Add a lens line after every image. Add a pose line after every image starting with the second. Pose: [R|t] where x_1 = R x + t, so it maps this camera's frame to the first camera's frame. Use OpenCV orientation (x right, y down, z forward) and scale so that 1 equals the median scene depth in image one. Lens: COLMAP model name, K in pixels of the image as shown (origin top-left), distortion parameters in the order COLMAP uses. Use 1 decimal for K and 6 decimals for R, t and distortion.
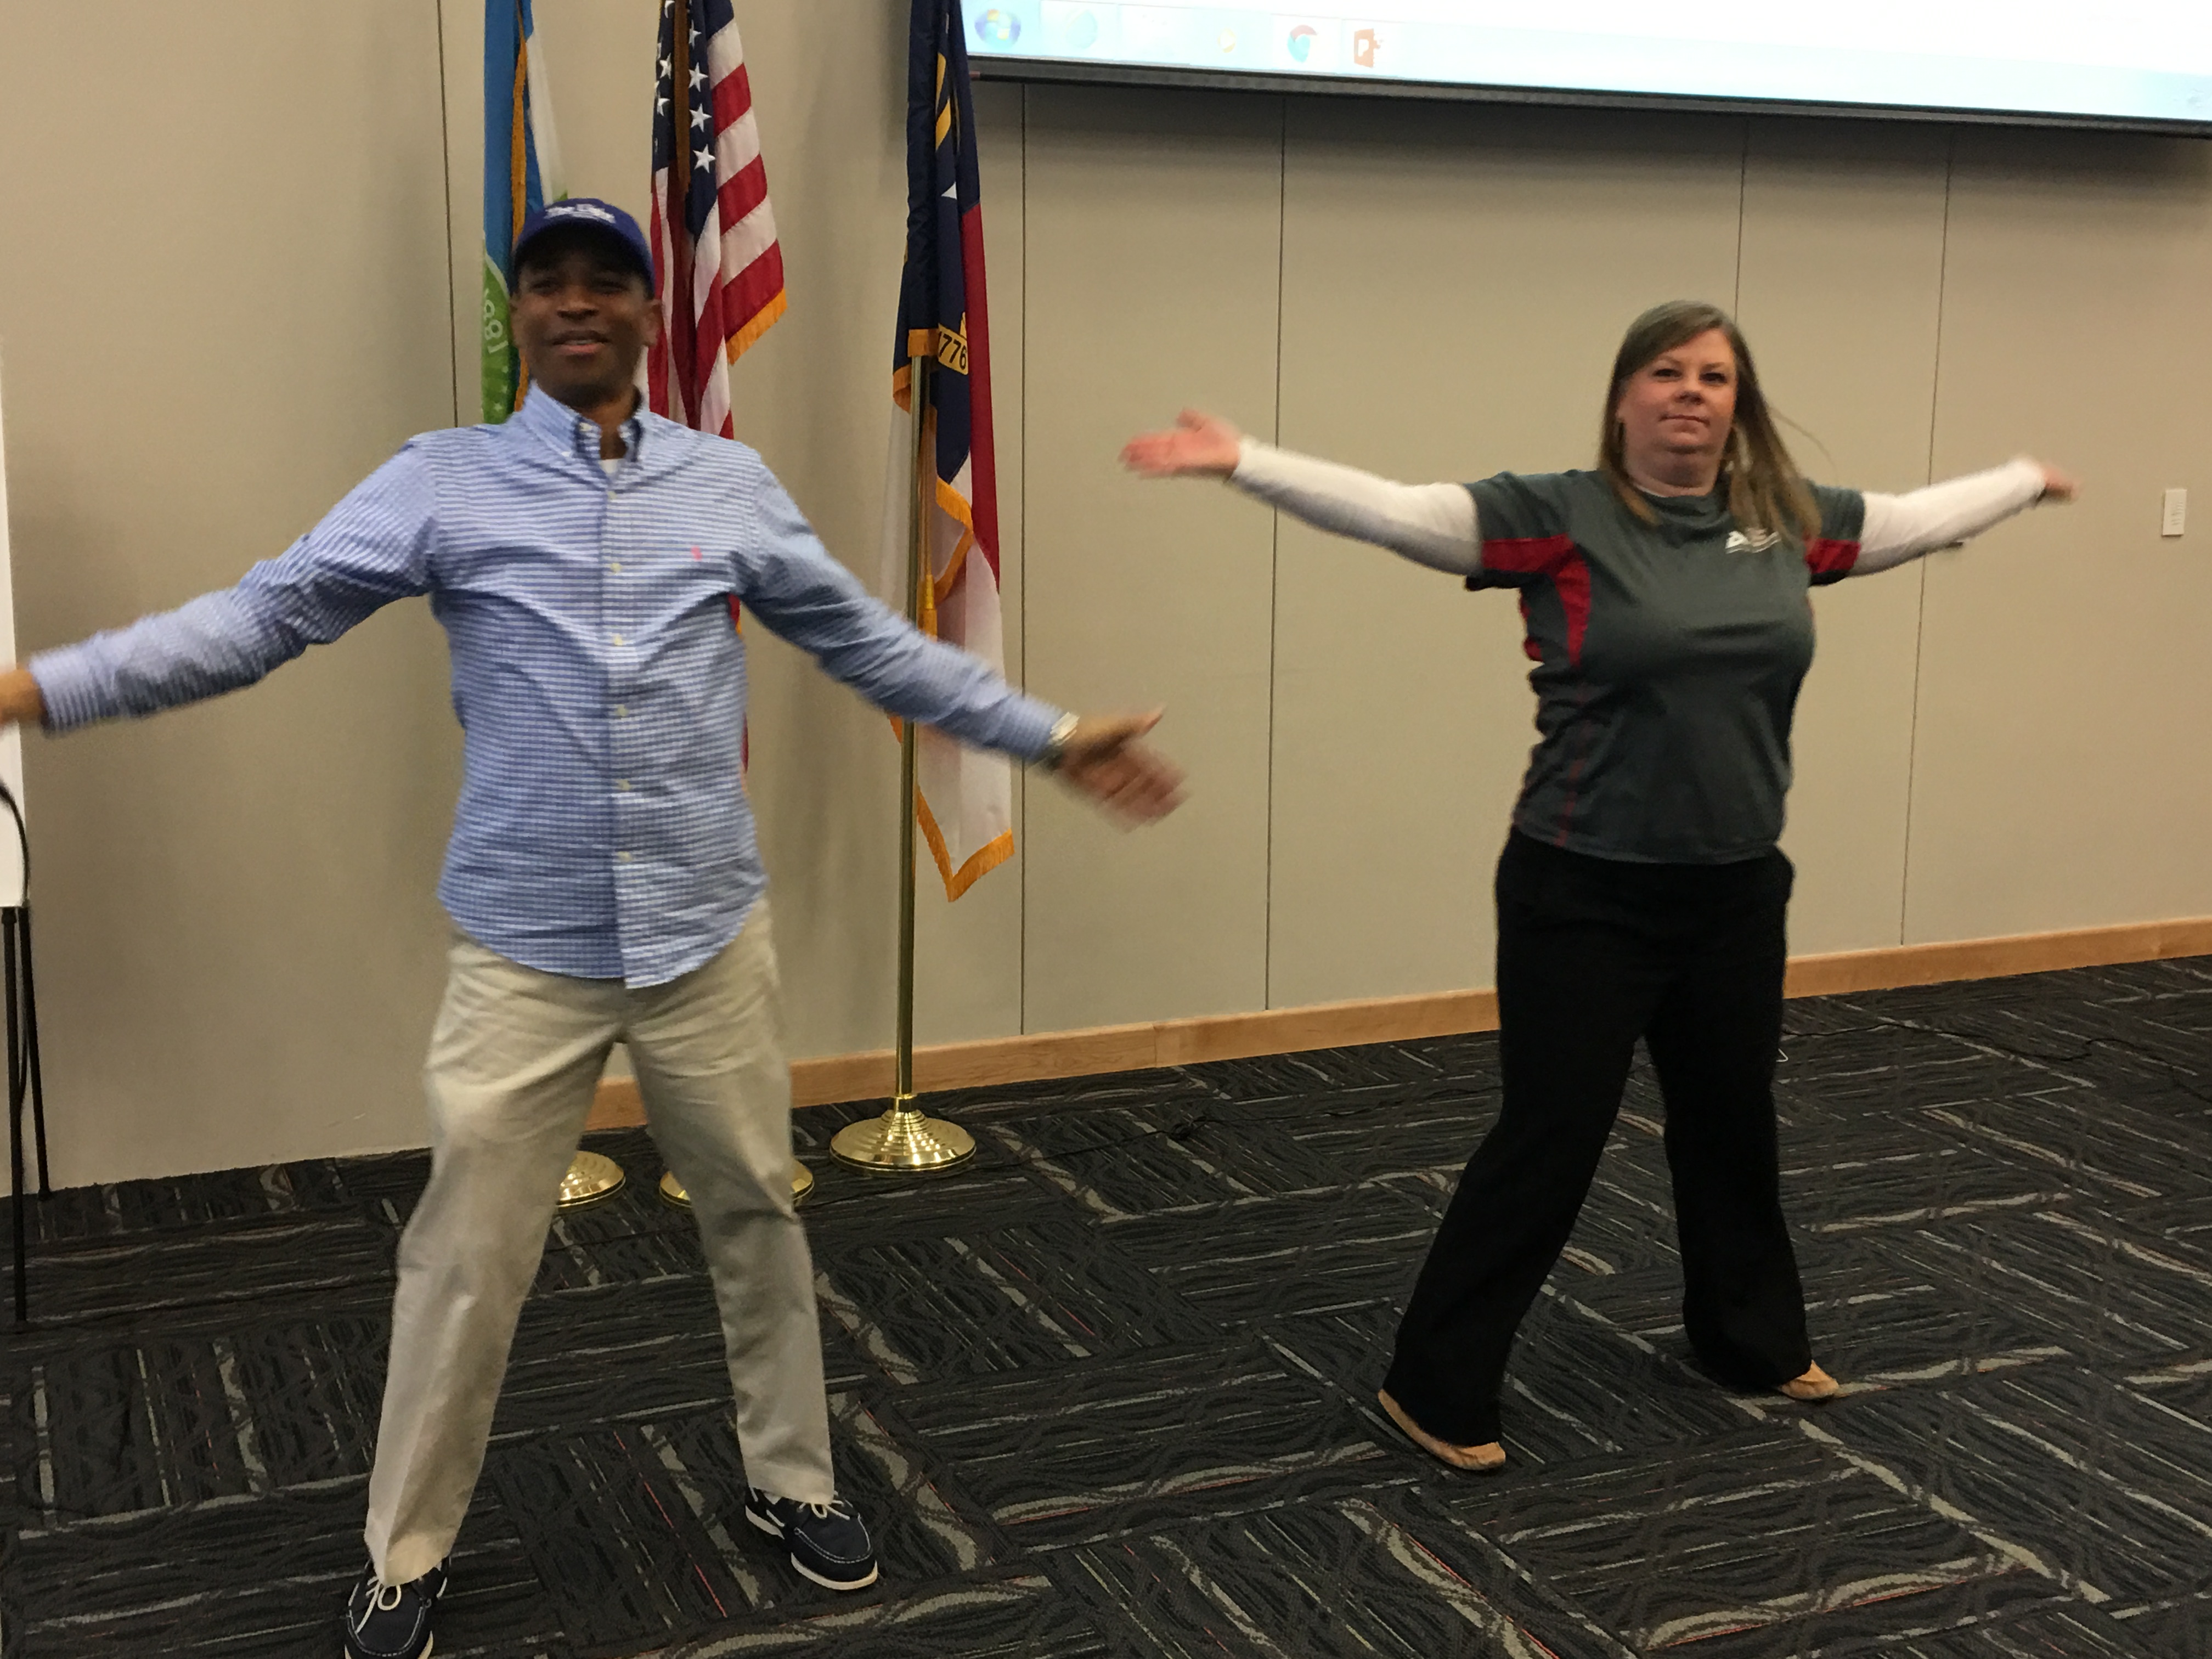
lens RADIAL K [[2544.6, 0, 1027.4], [0, 2544.6, 799.8], [0, 0, 1]] dist [0.049169, 0.000000]
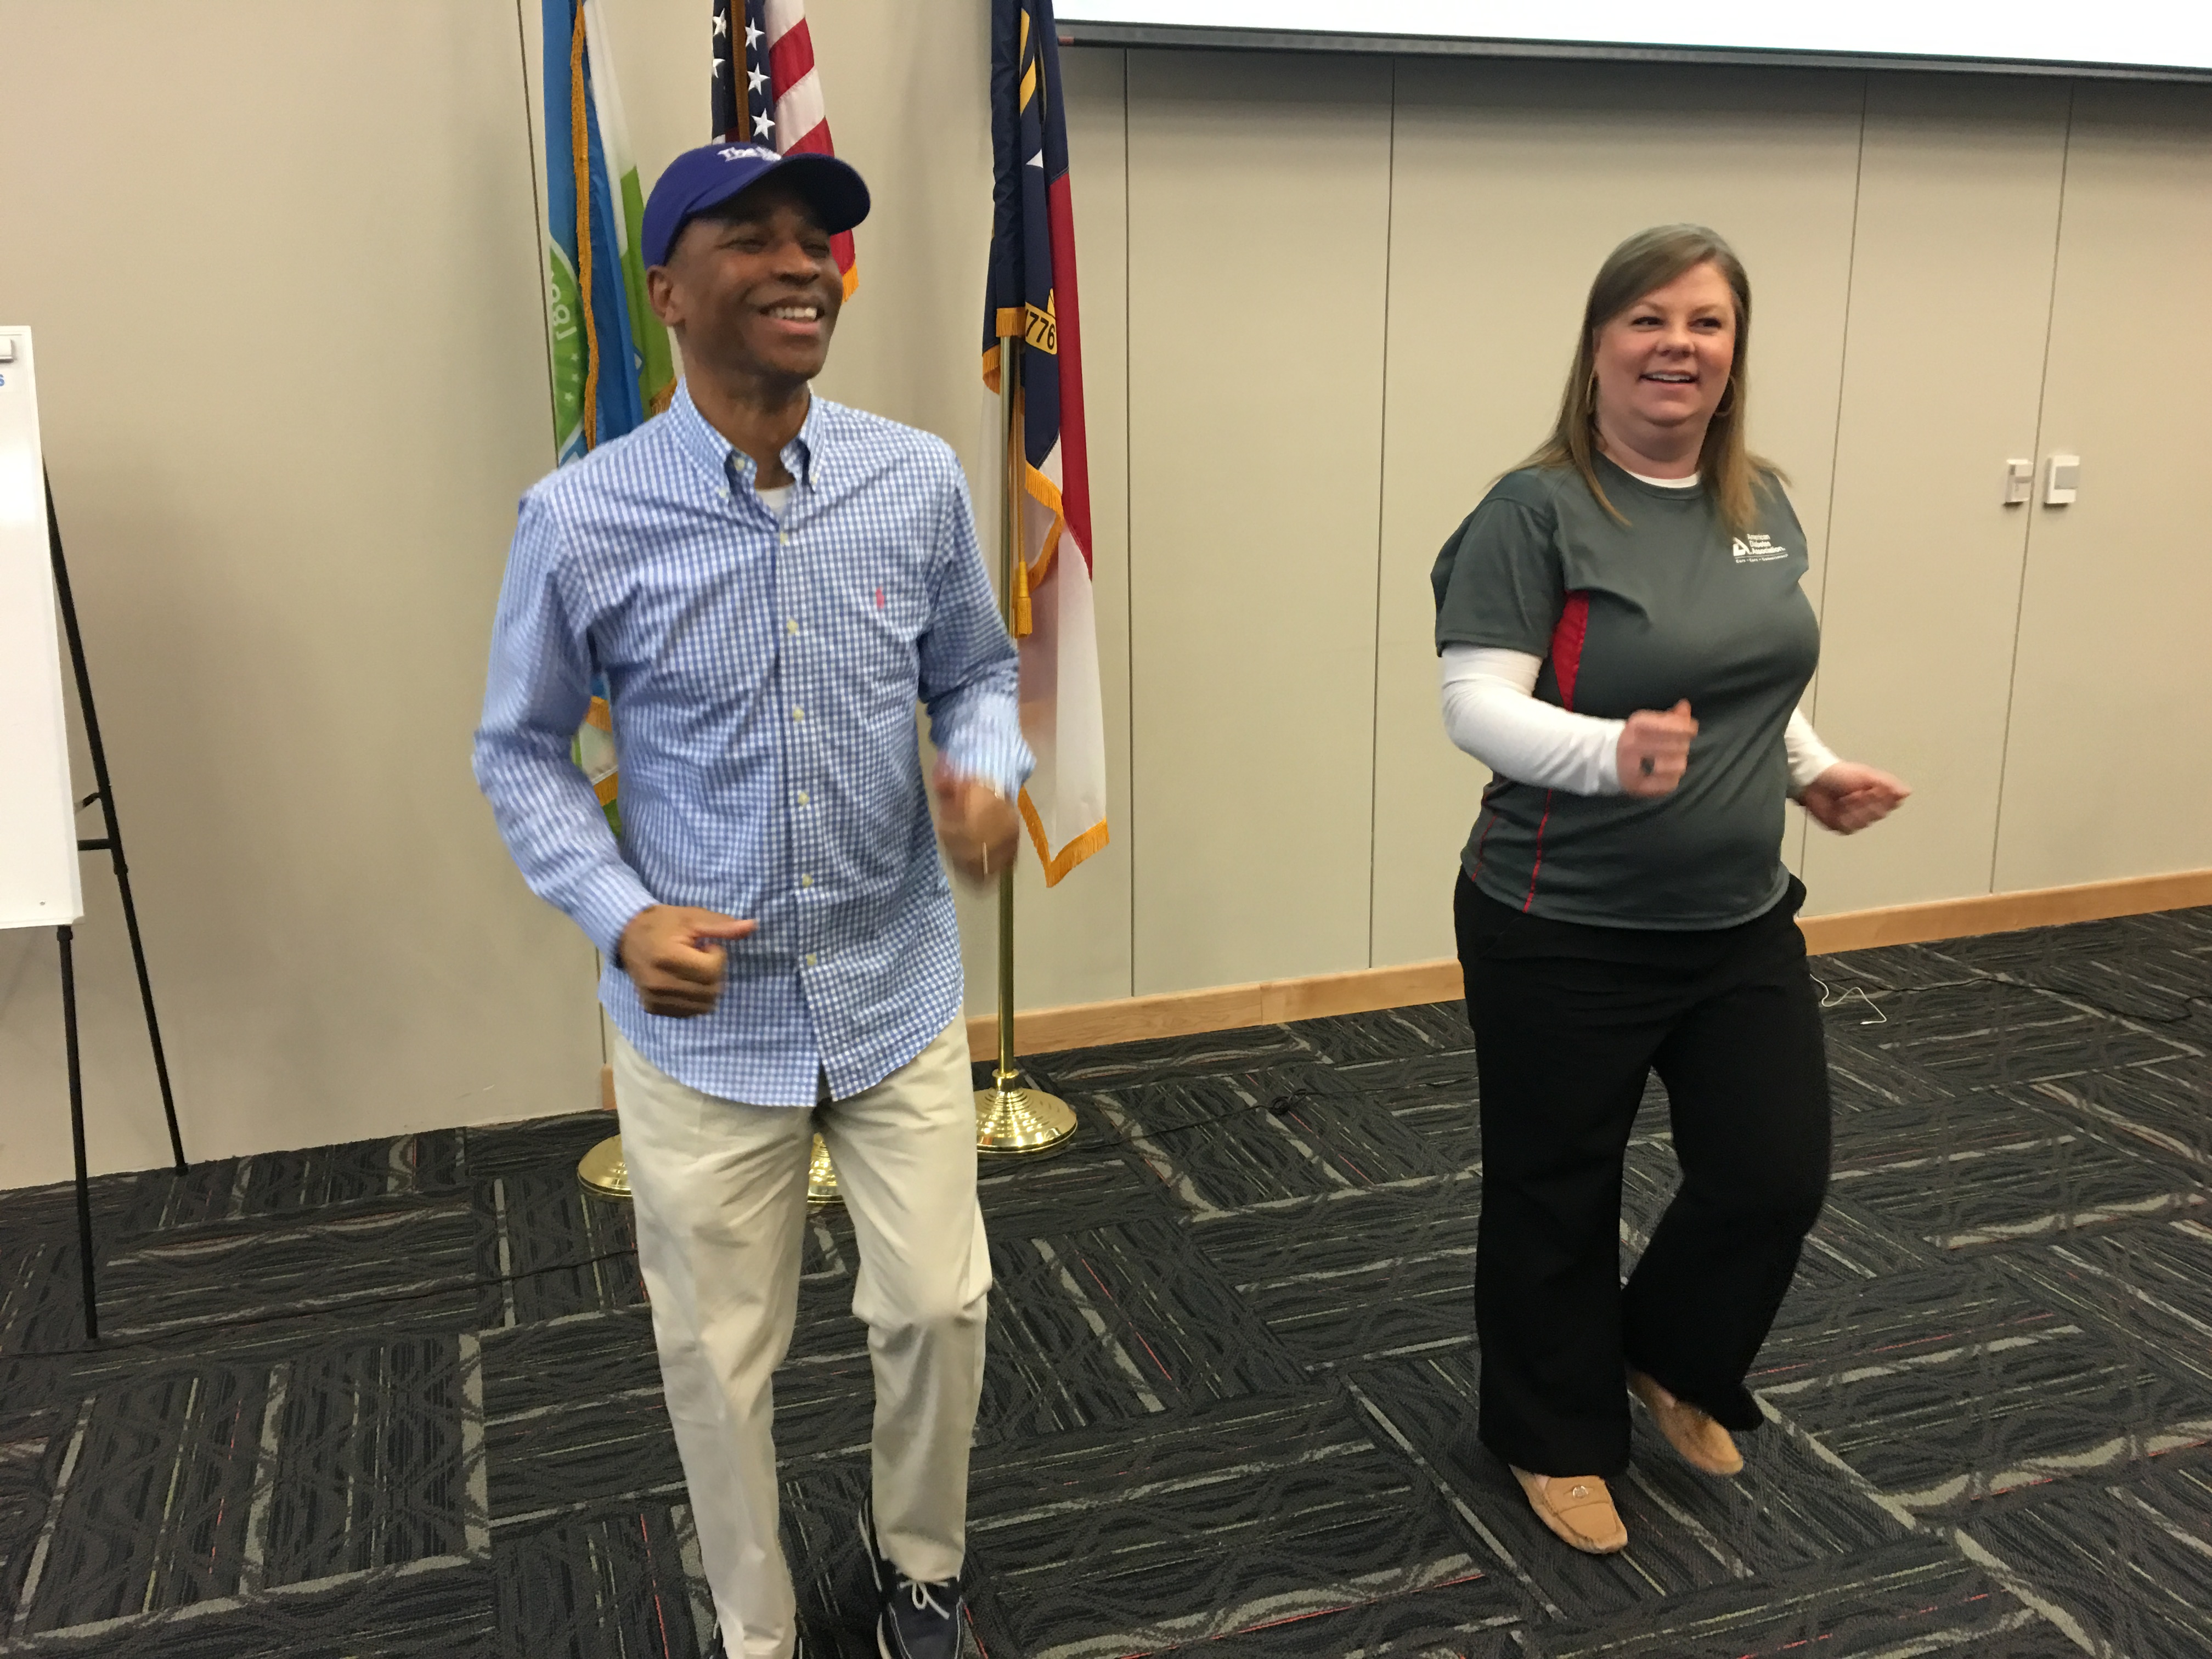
lens RADIAL K [[1896.4, 0, 1068.3], [0, 1896.4, 831.4], [0, 0, 1]] dist [0.075922, -0.101168]
pose [[0.996821, 0.000658, -0.079673, 0.040786], [0.005467, 0.997045, 0.076631, -0.043864], [0.079488, -0.076823, 0.993871, 0.281033]]
